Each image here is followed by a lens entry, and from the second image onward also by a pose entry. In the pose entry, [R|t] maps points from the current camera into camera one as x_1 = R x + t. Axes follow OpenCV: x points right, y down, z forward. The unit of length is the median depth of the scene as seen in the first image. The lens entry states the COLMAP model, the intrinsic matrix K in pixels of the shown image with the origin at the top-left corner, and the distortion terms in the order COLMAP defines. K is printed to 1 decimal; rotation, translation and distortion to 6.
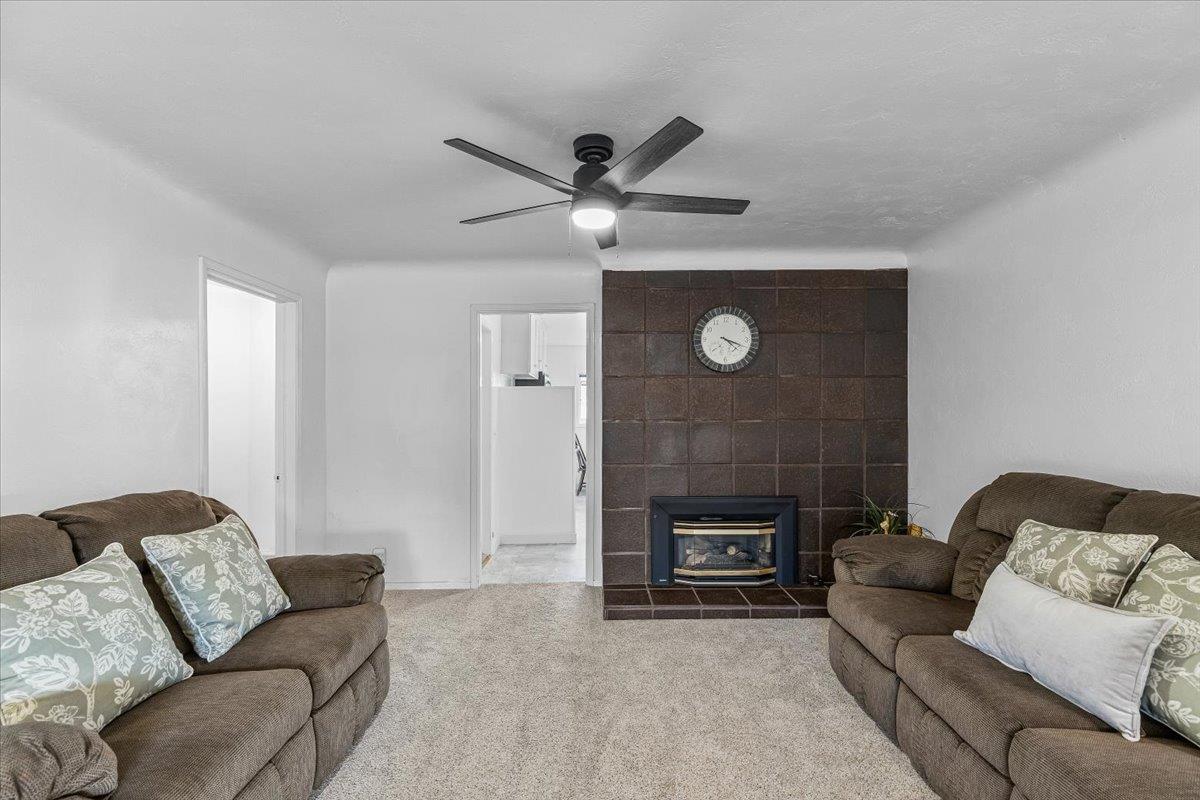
lens RADIAL K [[539.1, 0, 594.5], [0, 539.1, 409.2], [0, 0, 1]] dist [0.008744, -0.000171]
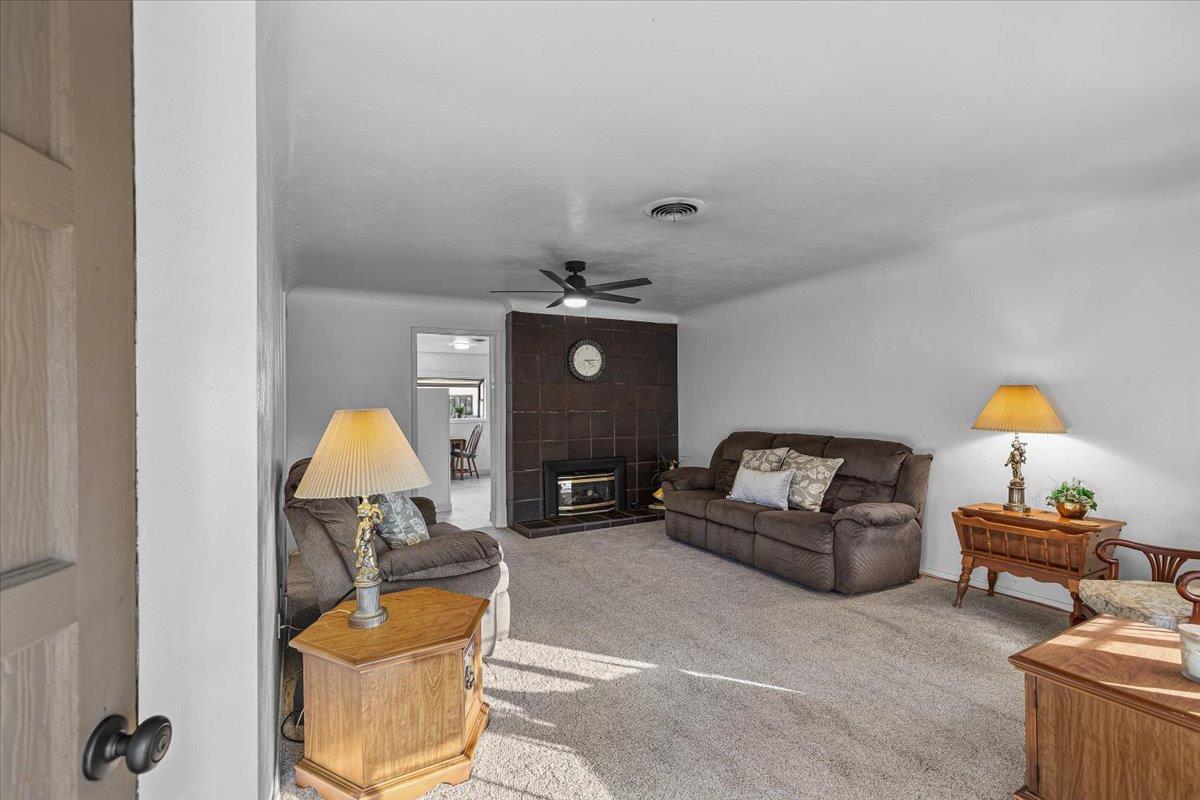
lens RADIAL K [[539.1, 0, 589.0], [0, 539.1, 401.9], [0, 0, 1]] dist [0.008744, -0.000171]
pose [[0.882061, -0.002044, 0.471131, -0.535374], [0.008883, 0.999885, -0.012293, 0.014656], [-0.471052, 0.015028, 0.881978, -0.437778]]
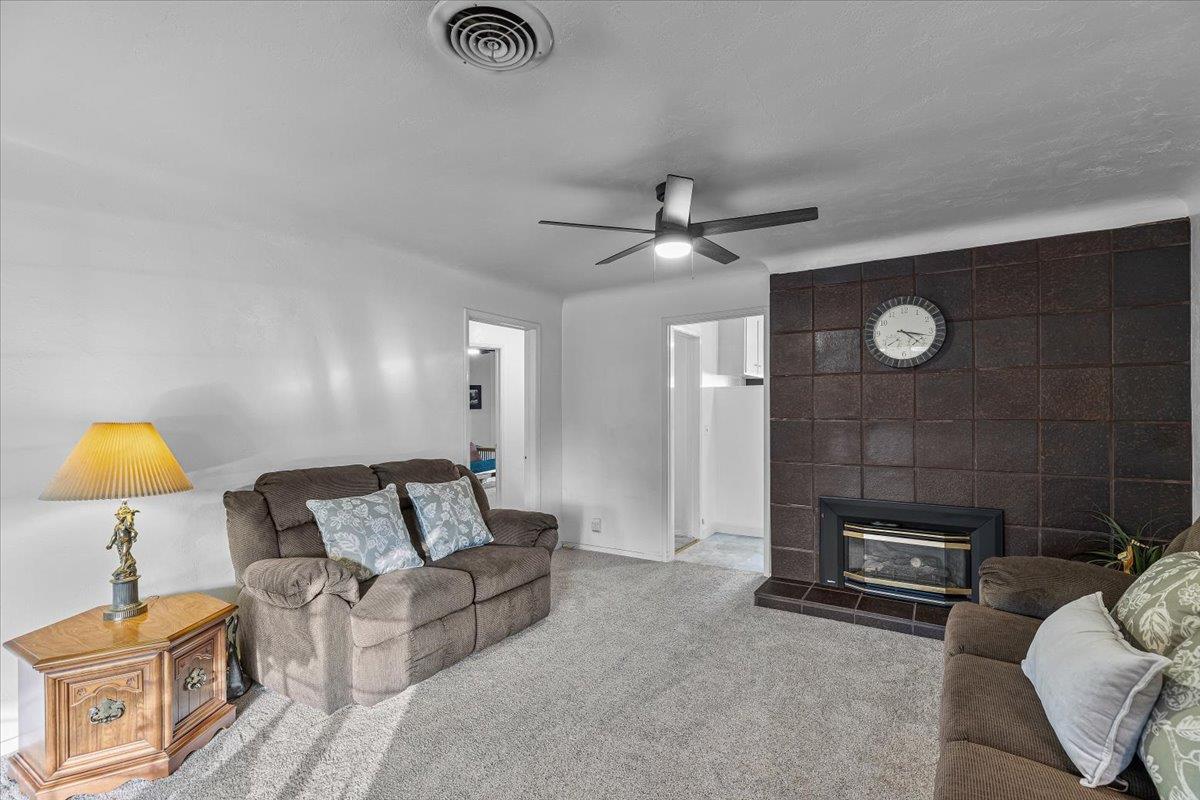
lens RADIAL K [[539.1, 0, 599.4], [0, 539.1, 406.5], [0, 0, 1]] dist [0.008744, -0.000171]
pose [[0.844752, -0.002056, -0.535153, 0.314524], [0.001064, 0.999997, -0.002163, -0.000553], [0.535156, 0.001258, 0.844752, -0.063751]]
